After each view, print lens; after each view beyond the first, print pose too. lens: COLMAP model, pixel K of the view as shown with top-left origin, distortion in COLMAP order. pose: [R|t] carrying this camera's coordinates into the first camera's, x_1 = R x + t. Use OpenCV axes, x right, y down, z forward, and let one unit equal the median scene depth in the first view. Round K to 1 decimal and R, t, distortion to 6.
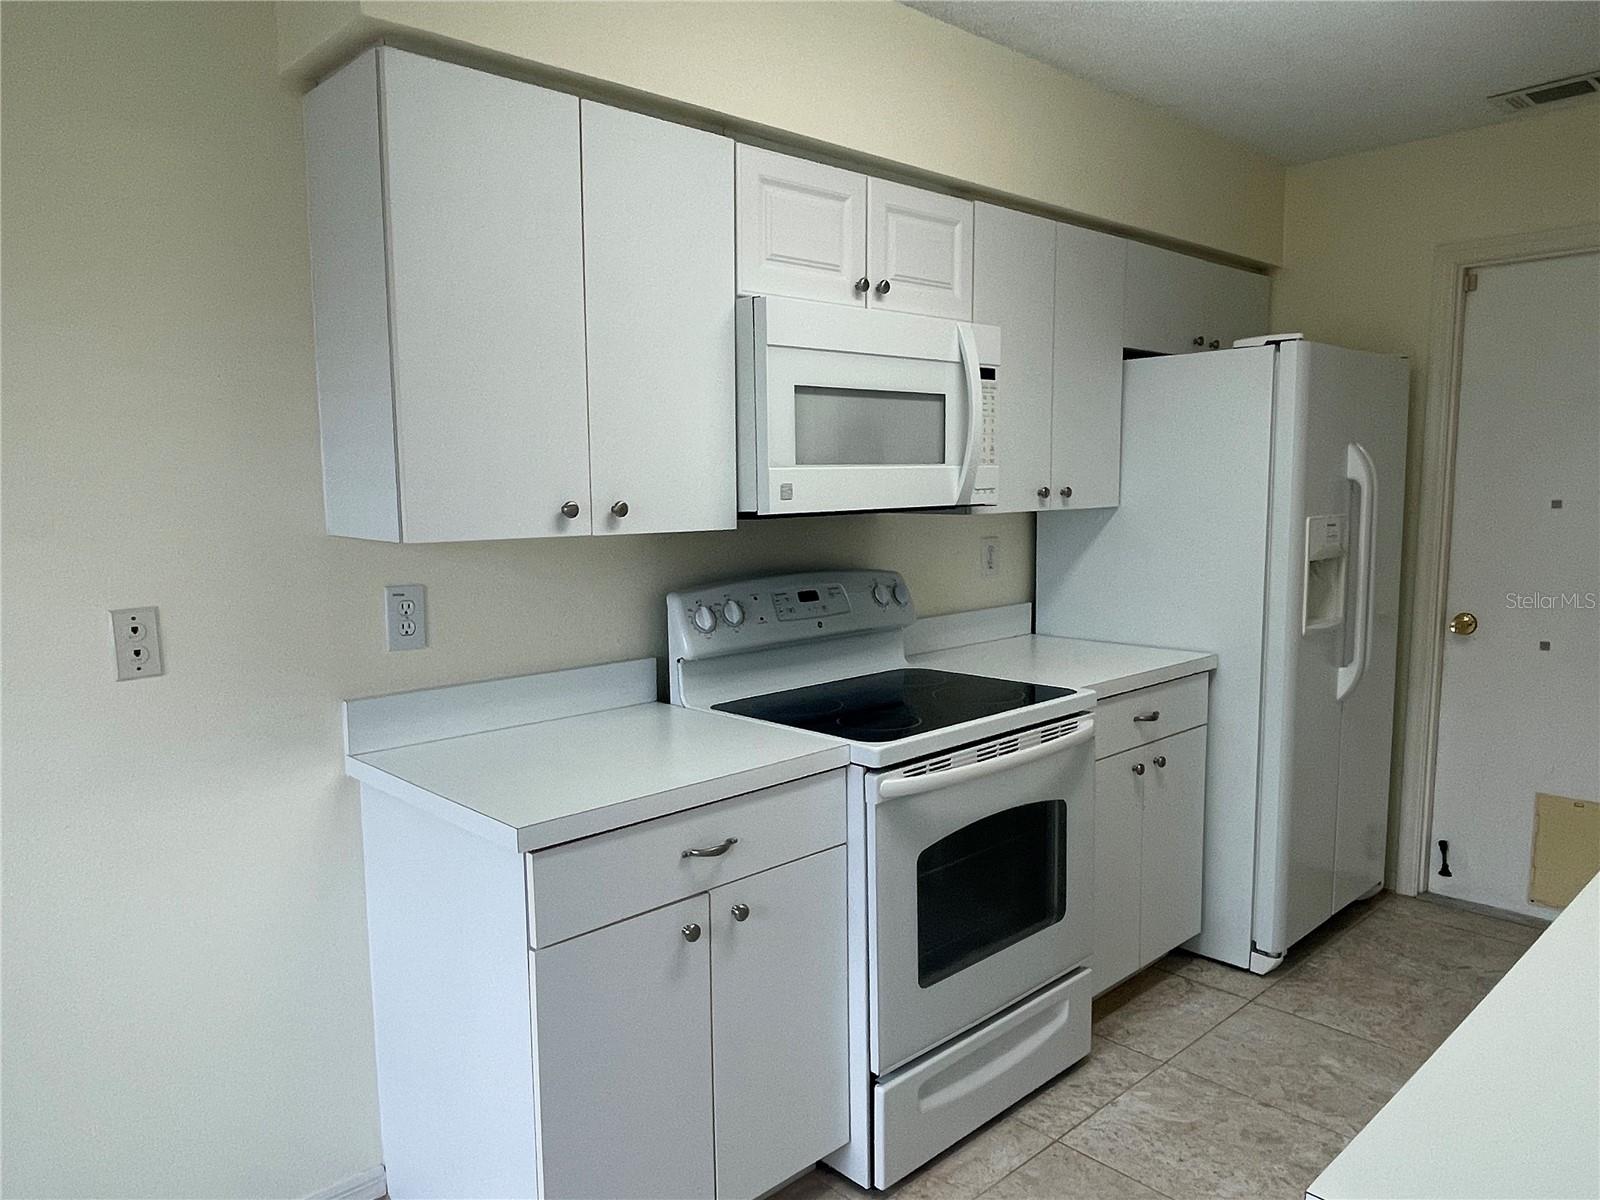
lens RADIAL K [[1099.3, 0, 801.6], [0, 1099.3, 606.4], [0, 0, 1]] dist [0.007201, -0.016568]
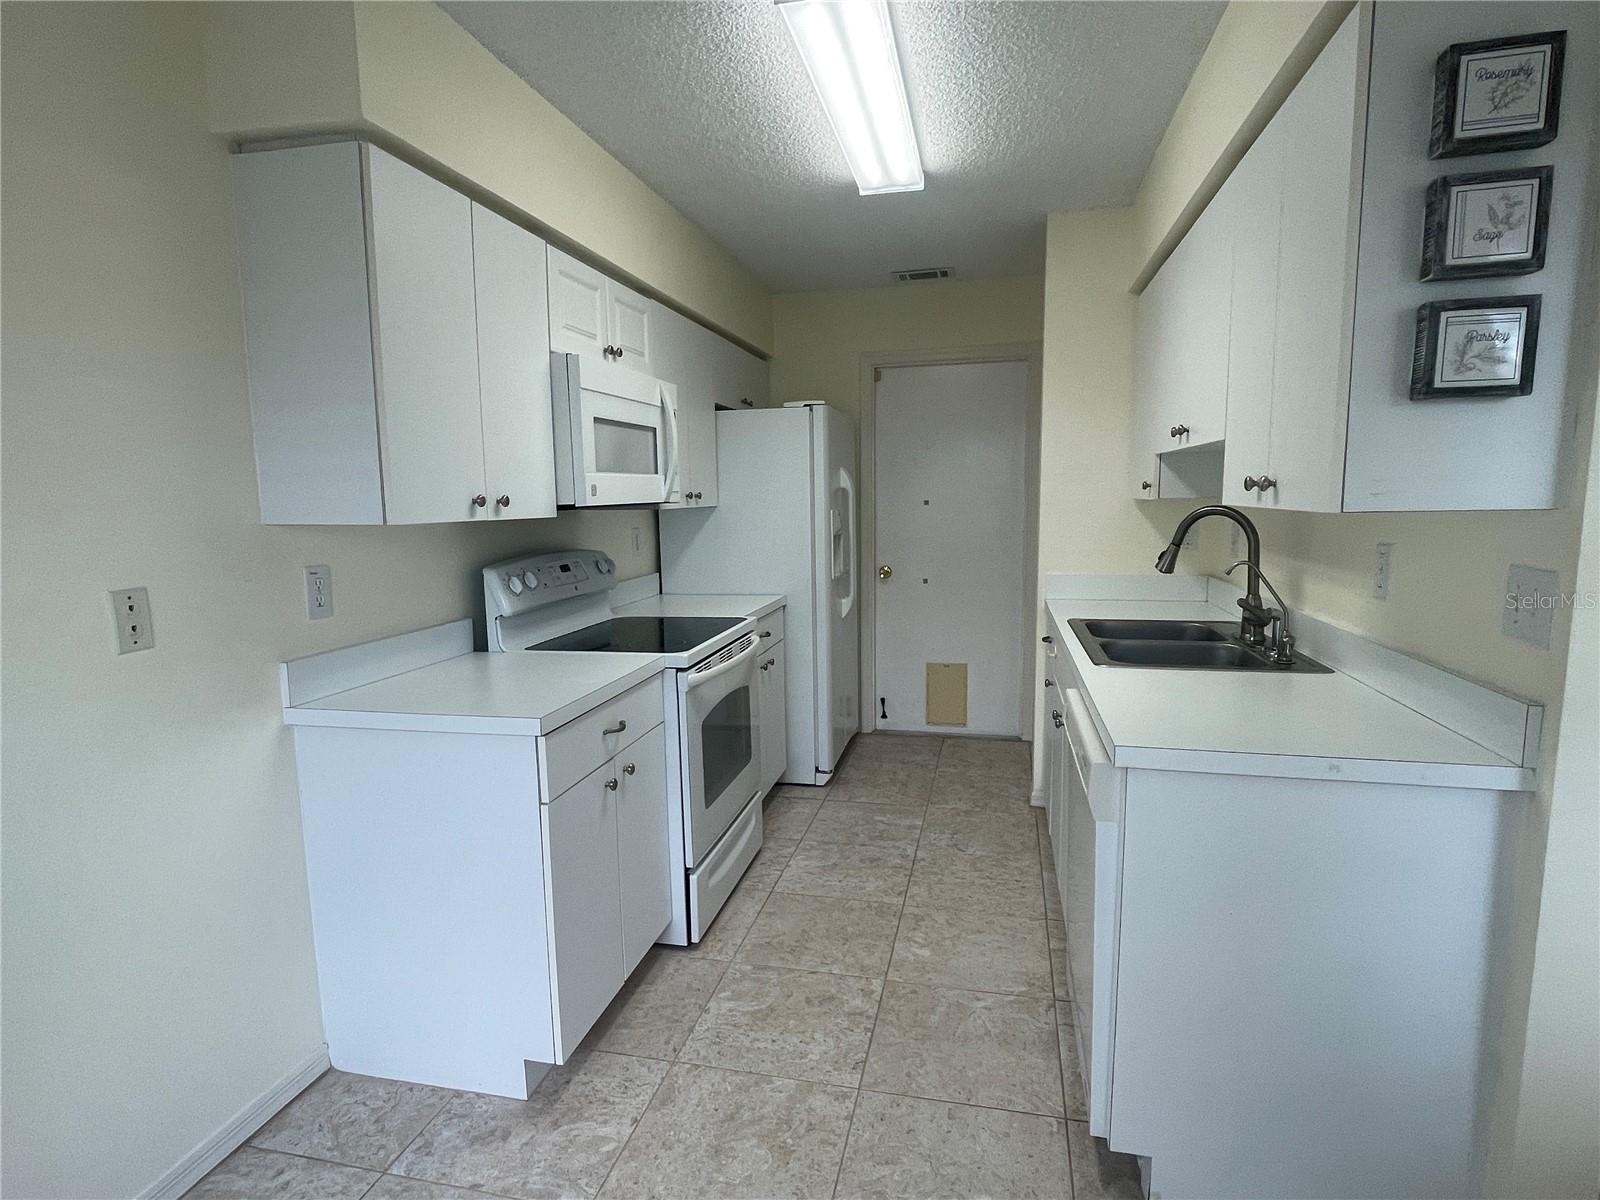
lens RADIAL K [[847.7, 0, 795.4], [0, 847.7, 602.9], [0, 0, 1]] dist [-0.005076, -0.003447]
pose [[0.835012, -0.072588, 0.545423, -0.365370], [0.070869, 0.997192, 0.024215, 0.031384], [-0.545649, 0.018434, 0.837811, -0.068937]]
